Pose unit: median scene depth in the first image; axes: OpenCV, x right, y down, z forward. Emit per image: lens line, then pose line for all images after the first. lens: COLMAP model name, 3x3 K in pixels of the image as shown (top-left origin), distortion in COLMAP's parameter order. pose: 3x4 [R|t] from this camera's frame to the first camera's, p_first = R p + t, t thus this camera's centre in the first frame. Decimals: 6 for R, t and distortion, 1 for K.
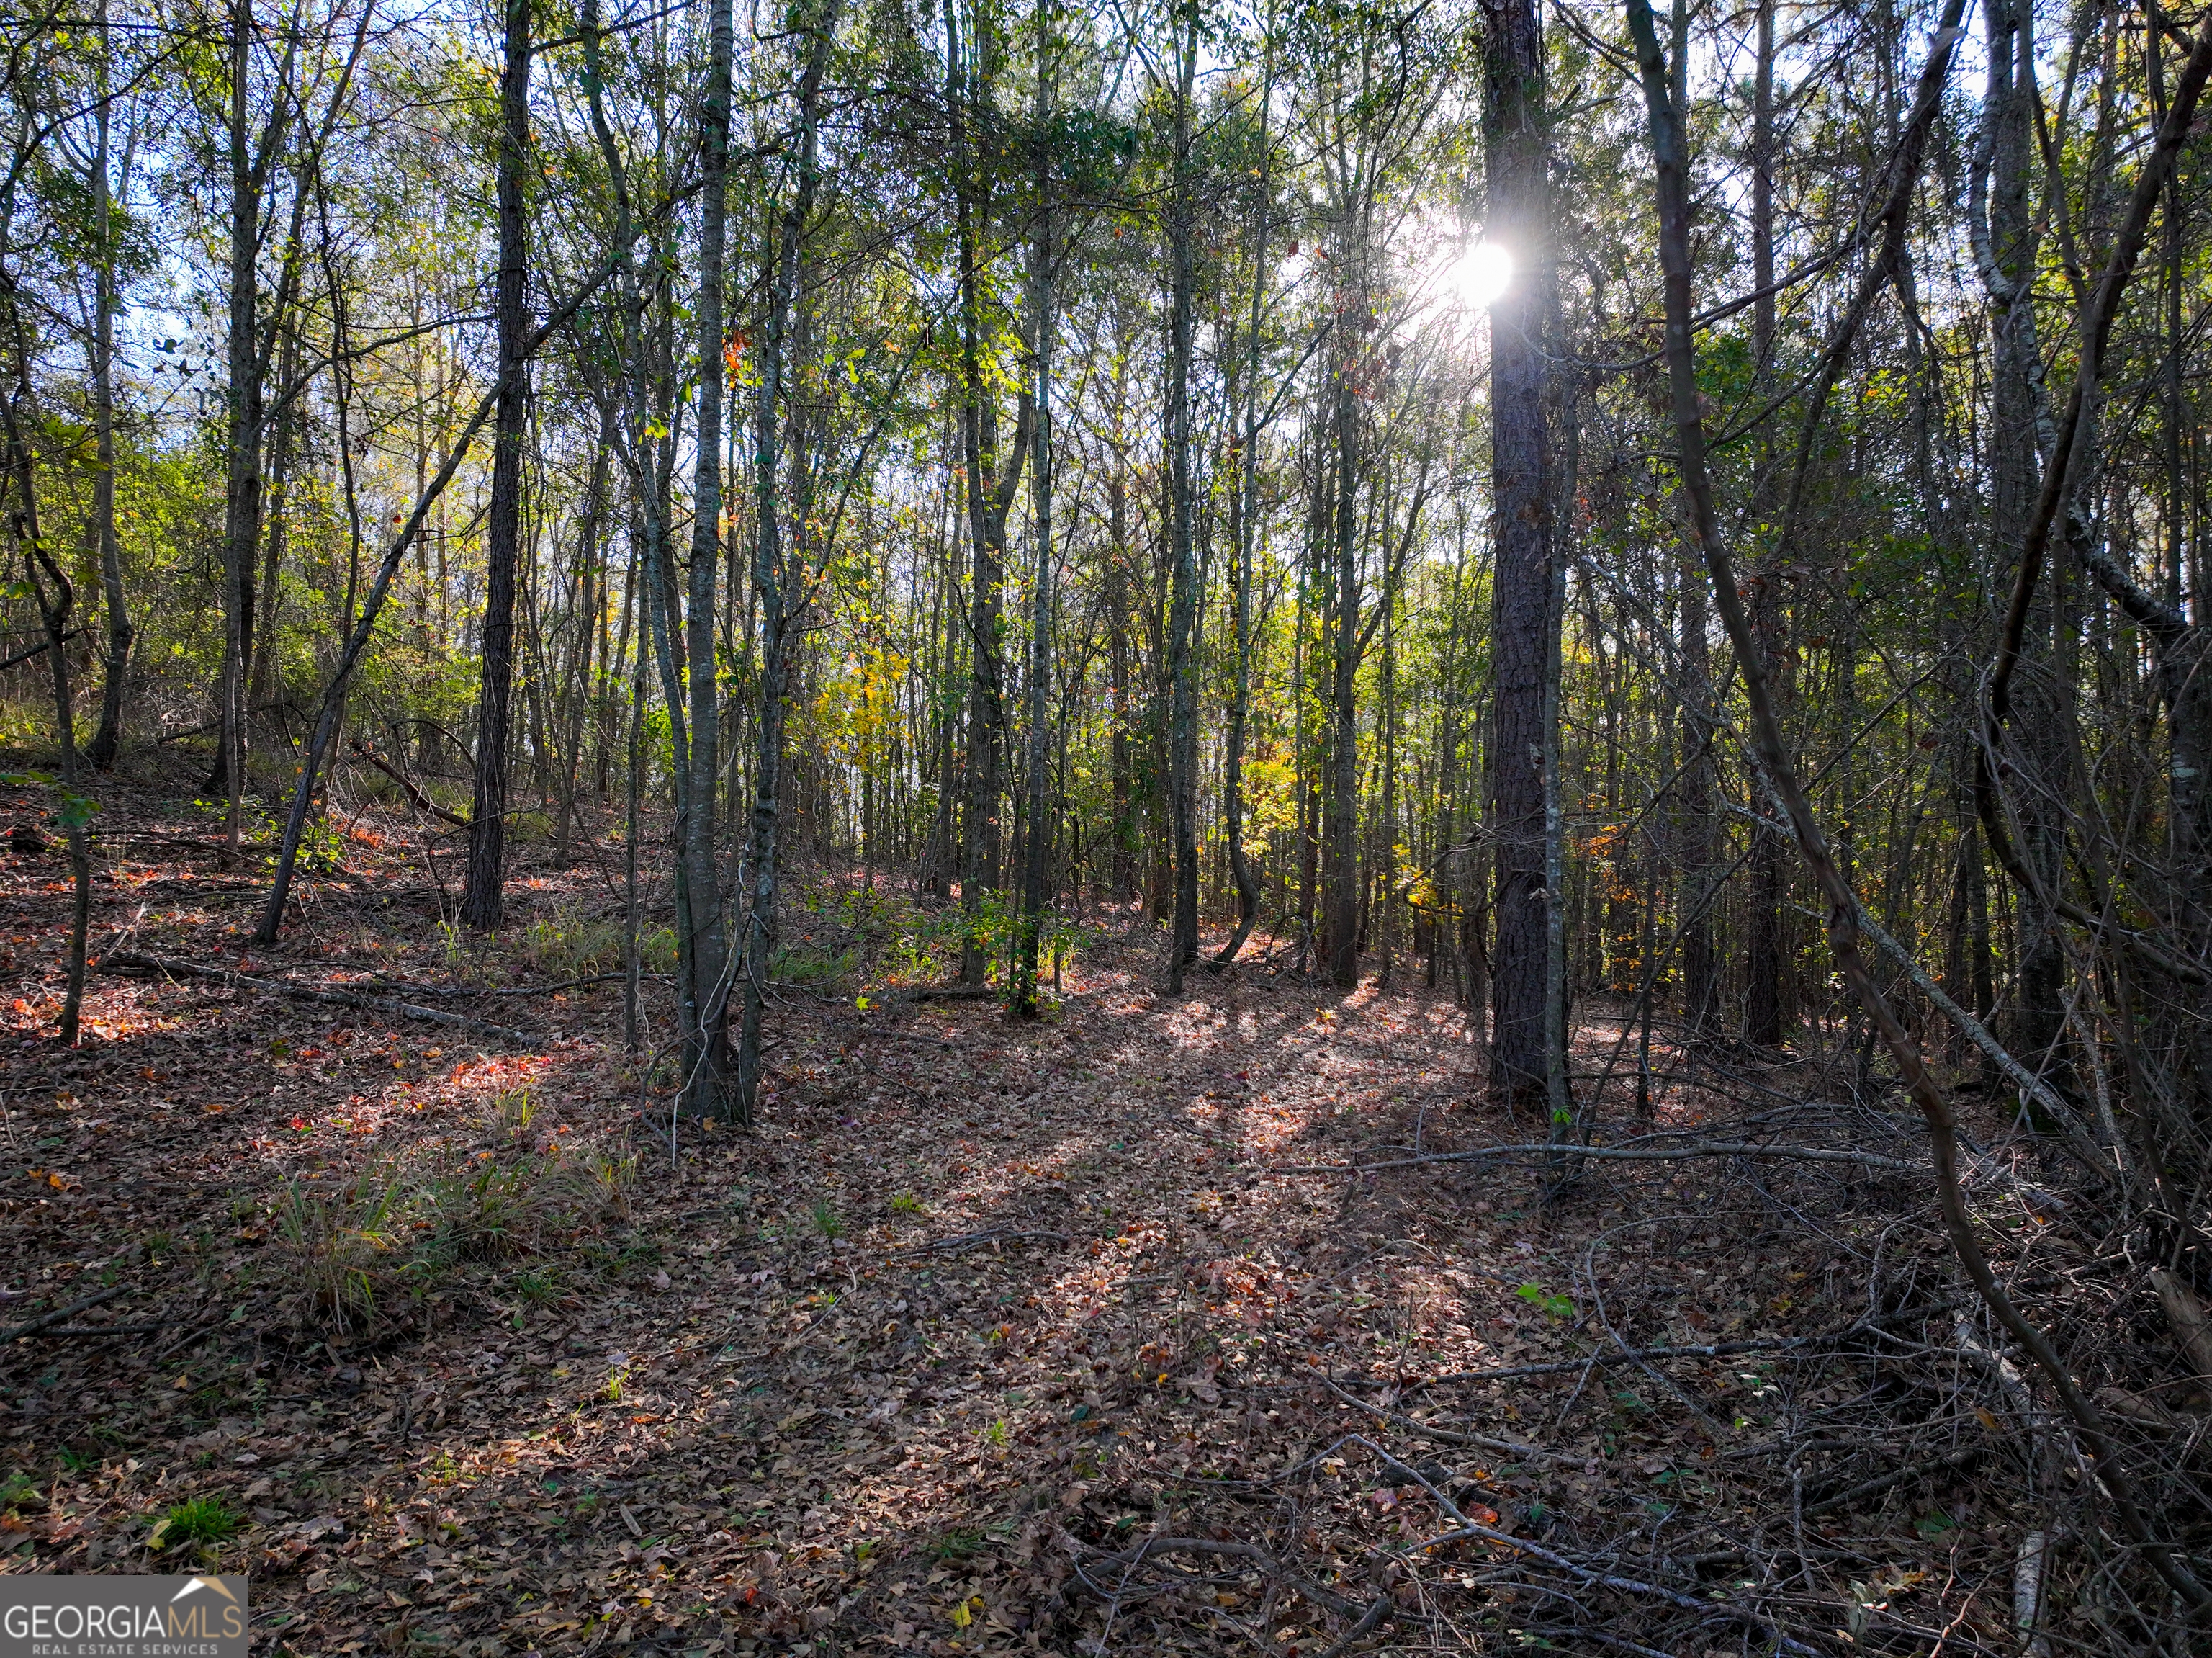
lens RADIAL K [[1546.9, 0, 1106.2], [0, 1546.9, 832.0], [0, 0, 1]] dist [0.007119, 0.002155]
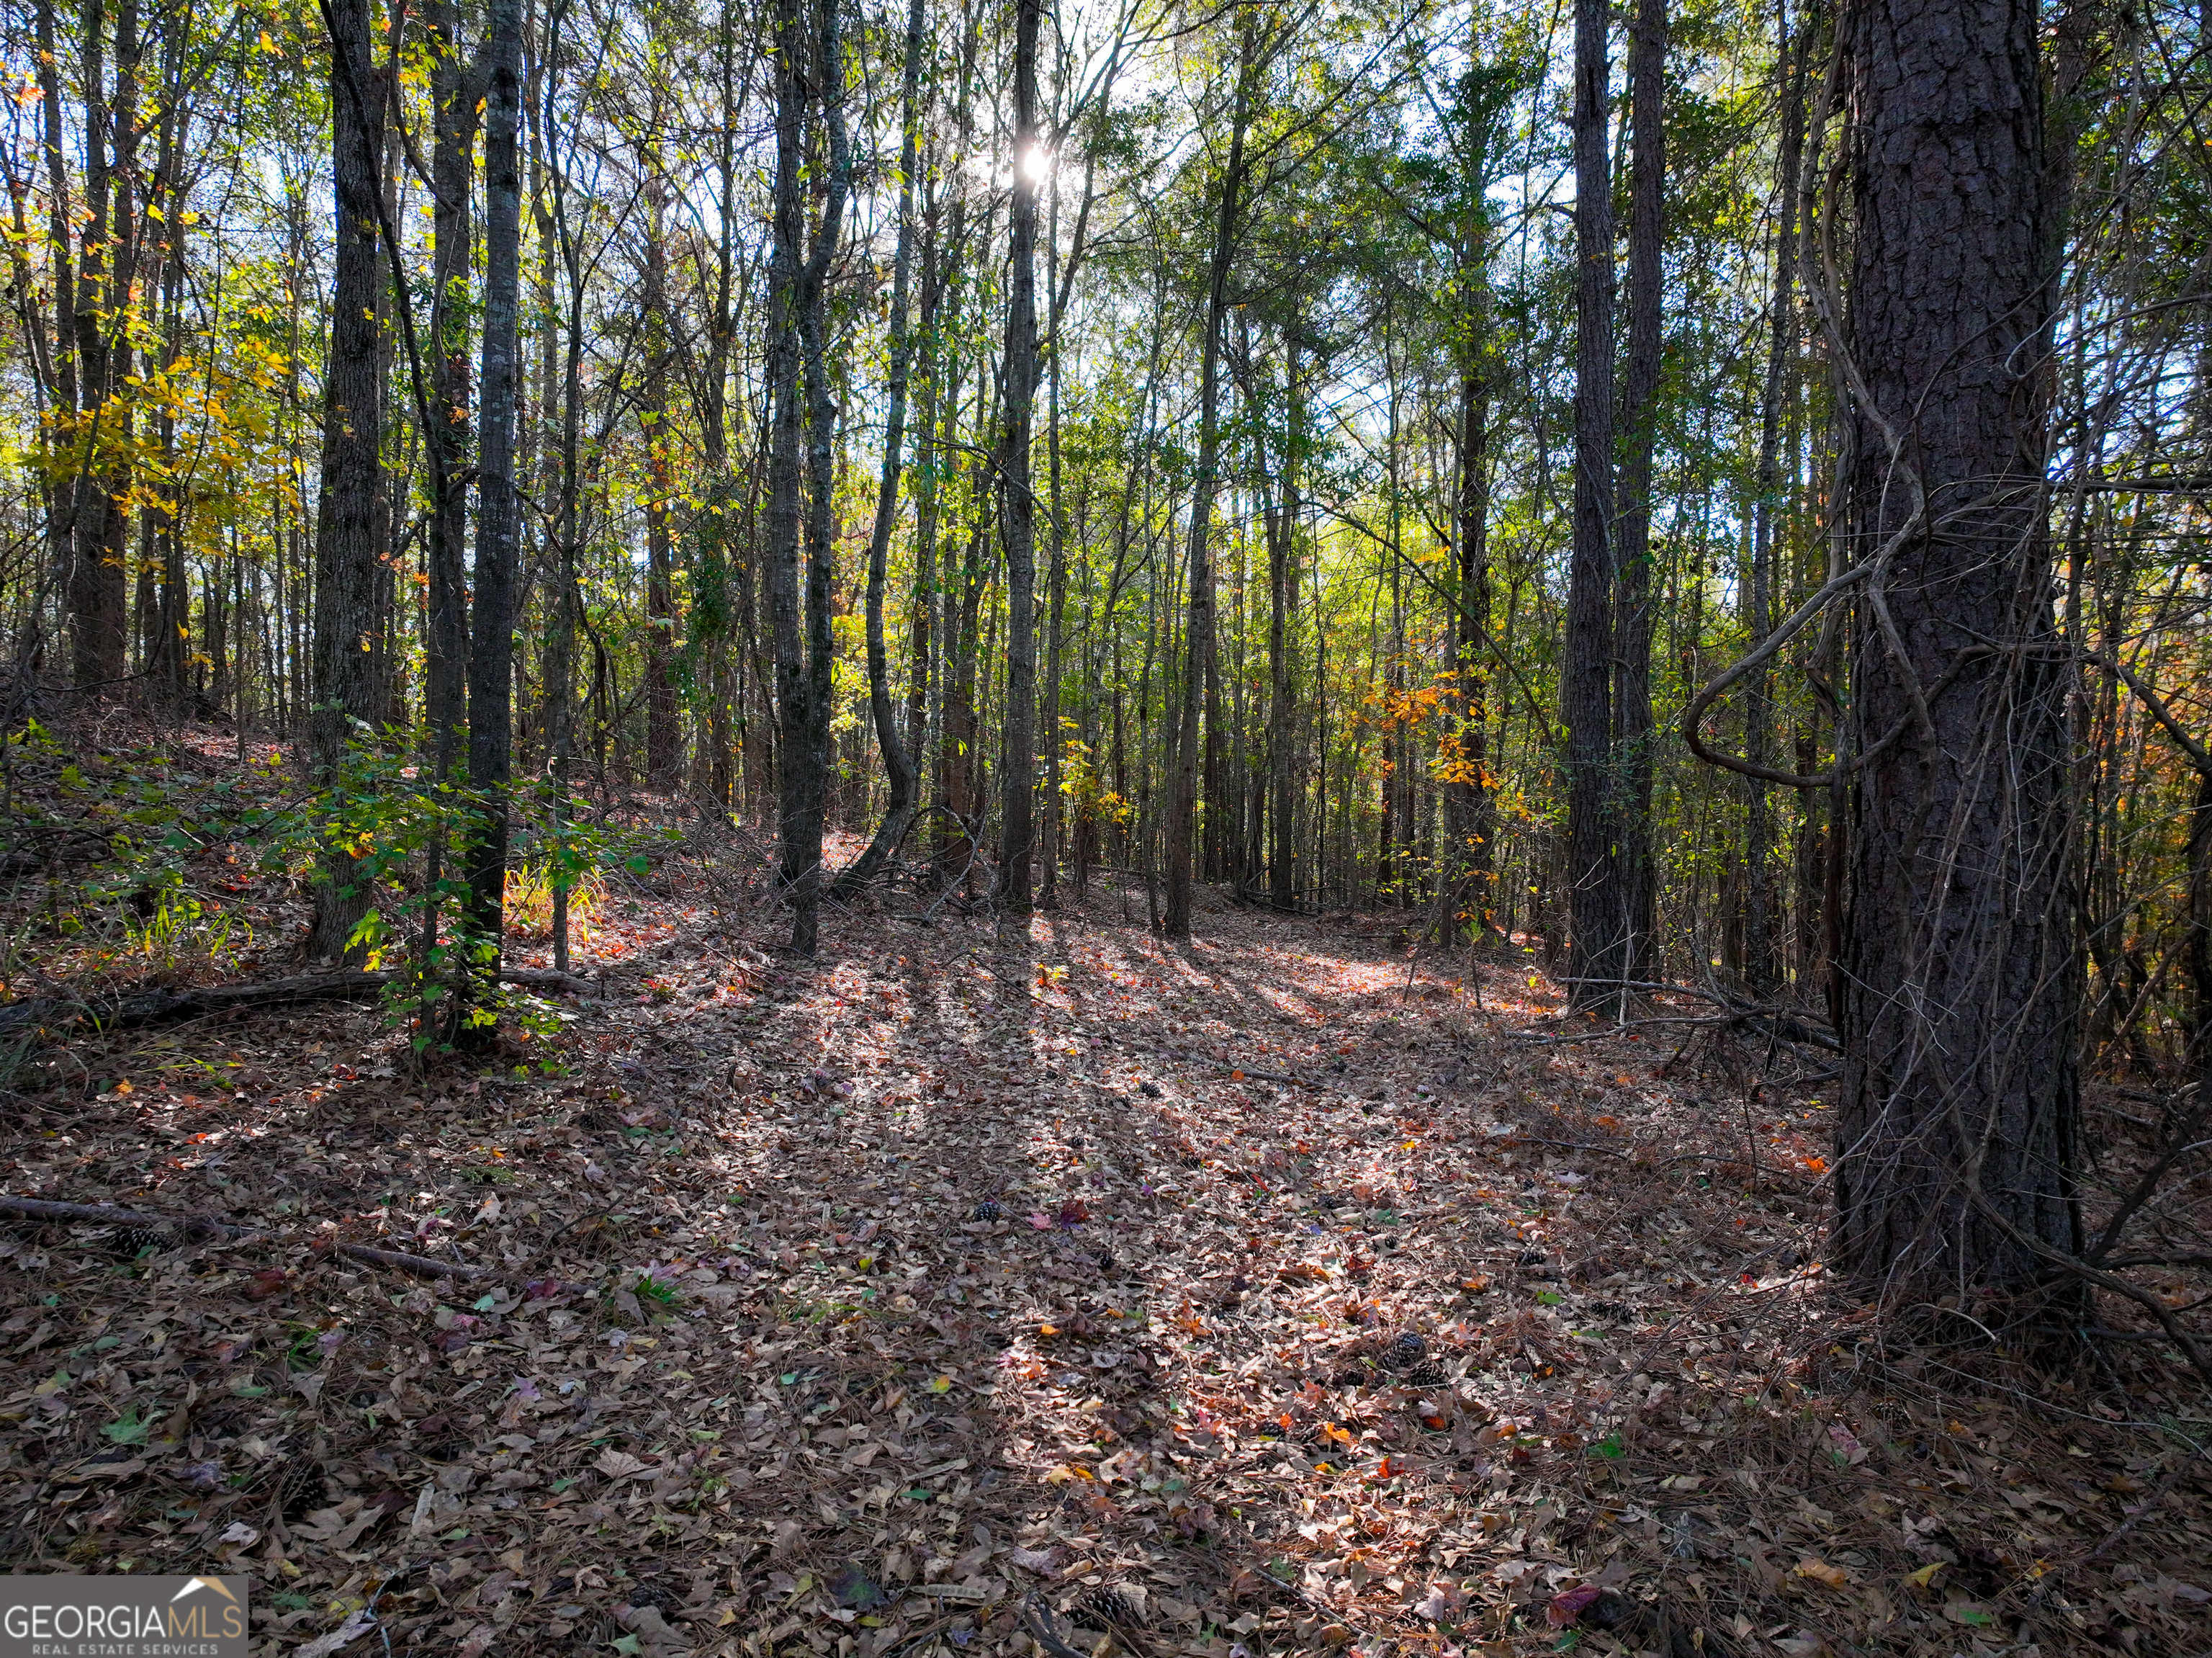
lens RADIAL K [[1546.9, 0, 1106.1], [0, 1546.9, 829.4], [0, 0, 1]] dist [0.007119, 0.002155]
pose [[0.954230, 0.005436, 0.299024, -0.015259], [-0.026179, 0.997515, 0.065406, 0.031032], [-0.297925, -0.070240, 0.952002, 0.533185]]
